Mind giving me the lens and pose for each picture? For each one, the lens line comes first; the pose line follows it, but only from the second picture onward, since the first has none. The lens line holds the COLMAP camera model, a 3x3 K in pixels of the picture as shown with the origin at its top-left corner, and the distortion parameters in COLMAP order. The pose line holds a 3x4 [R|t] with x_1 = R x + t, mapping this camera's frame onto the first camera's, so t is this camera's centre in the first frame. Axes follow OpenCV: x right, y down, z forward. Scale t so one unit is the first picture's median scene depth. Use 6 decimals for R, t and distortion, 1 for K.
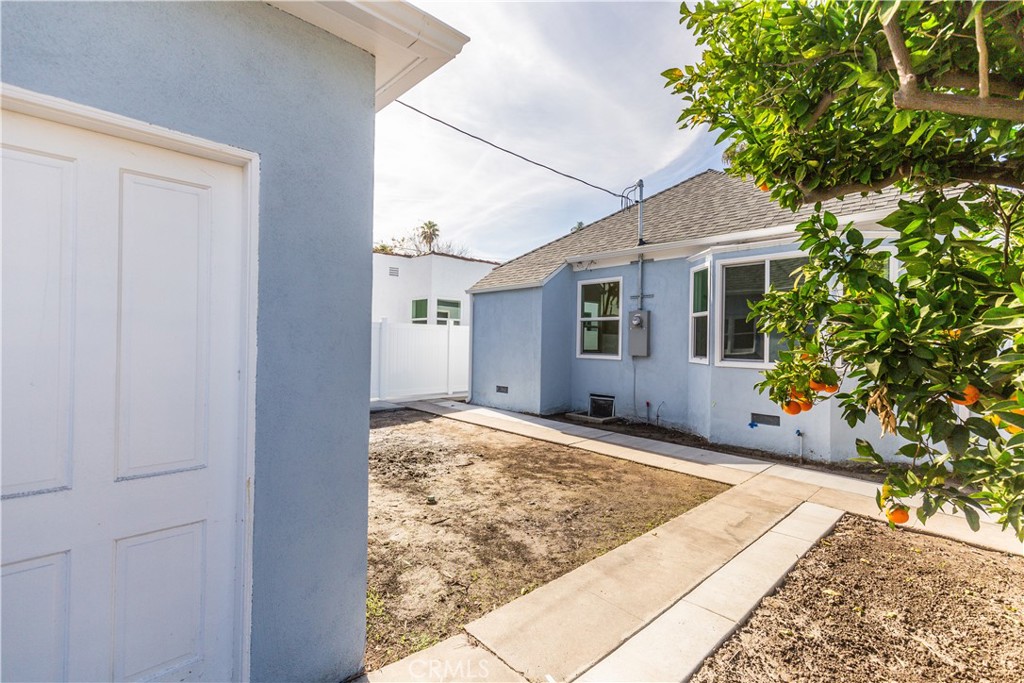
lens RADIAL K [[456.0, 0, 512.0], [0, 456.0, 341.5], [0, 0, 1]] dist [0.004782, -0.000488]
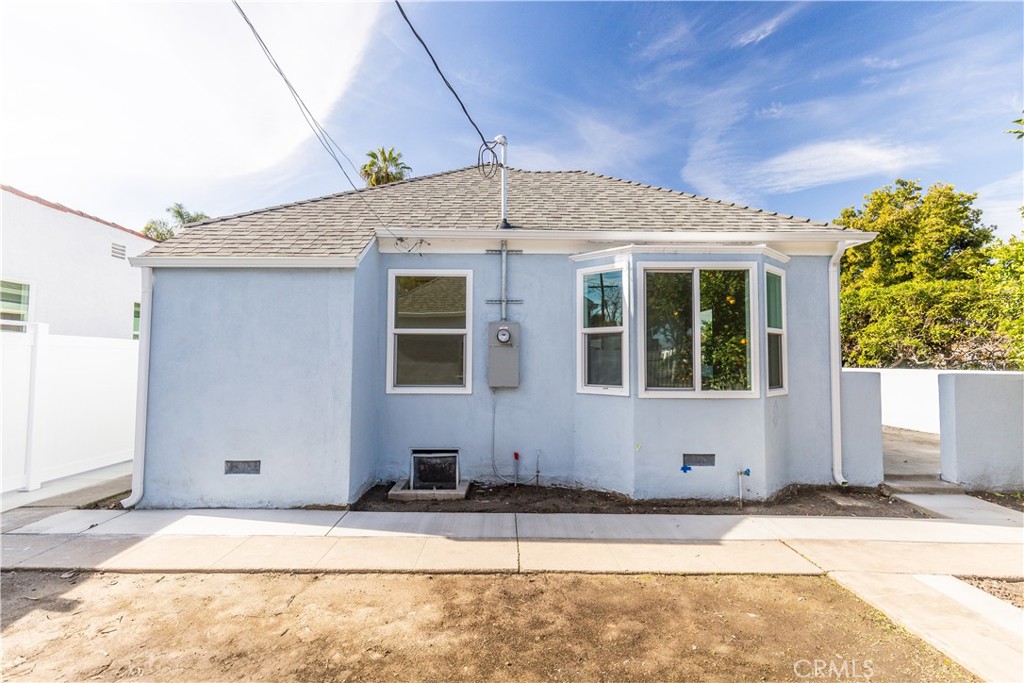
lens RADIAL K [[456.0, 0, 512.0], [0, 456.0, 341.5], [0, 0, 1]] dist [0.004782, -0.000488]
pose [[0.678956, 0.019331, 0.733924, -0.221532], [0.007058, 0.999435, -0.032853, -0.014651], [-0.734145, 0.027486, 0.678436, 0.524253]]
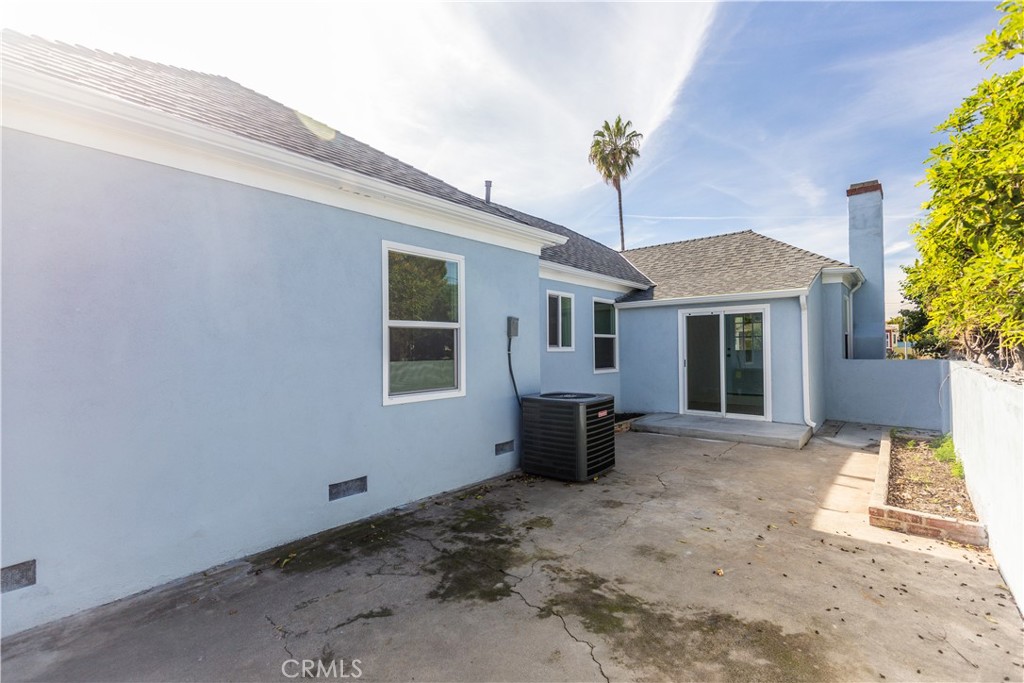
lens RADIAL K [[456.0, 0, 512.0], [0, 456.0, 341.5], [0, 0, 1]] dist [0.004782, -0.000488]
pose [[-0.104732, 0.013673, 0.994406, -0.388455], [-0.005657, 0.999881, -0.014344, -0.025183], [-0.994484, -0.007128, -0.104643, 1.047273]]
